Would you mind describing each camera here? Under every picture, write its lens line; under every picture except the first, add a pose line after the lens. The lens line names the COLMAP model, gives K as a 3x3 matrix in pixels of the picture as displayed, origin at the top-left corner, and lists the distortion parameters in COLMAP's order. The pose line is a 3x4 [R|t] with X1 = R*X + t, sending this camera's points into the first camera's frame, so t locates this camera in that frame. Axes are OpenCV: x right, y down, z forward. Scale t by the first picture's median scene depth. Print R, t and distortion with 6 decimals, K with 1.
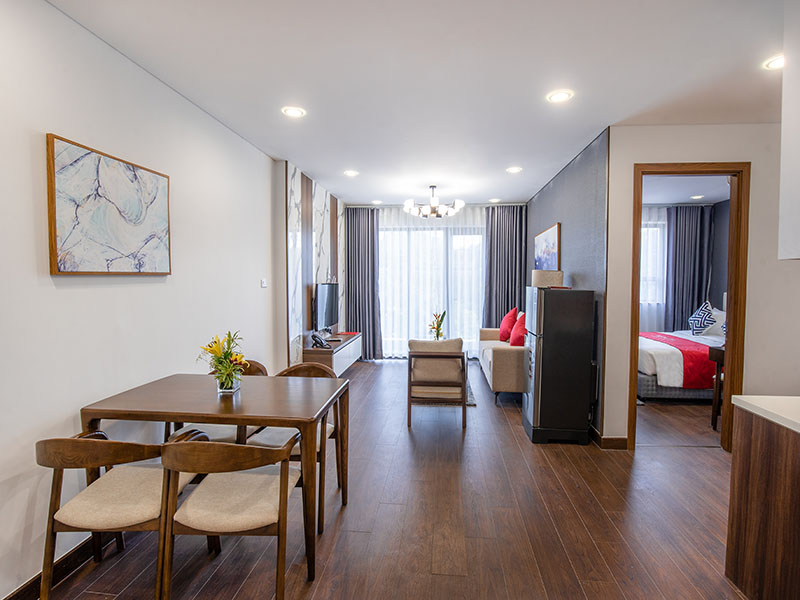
lens RADIAL K [[401.4, 0, 418.0], [0, 401.4, 295.3], [0, 0, 1]] dist [-0.019160, -0.000033]
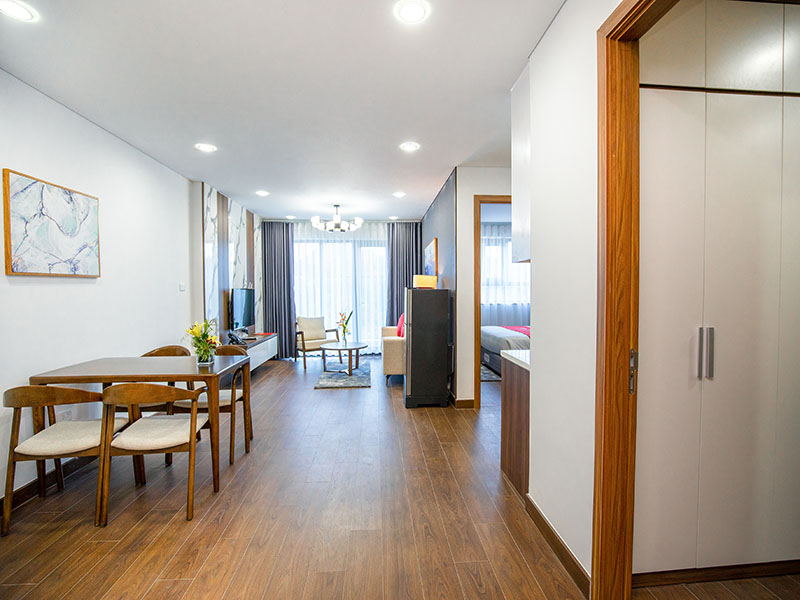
lens RADIAL K [[394.4, 0, 406.5], [0, 394.4, 300.0], [0, 0, 1]] dist [-0.012923, 0.001002]
pose [[0.989451, -0.012629, 0.144314, 0.127780], [0.014755, 0.999798, -0.013673, 0.043893], [-0.144112, 0.015658, 0.989437, -0.298661]]
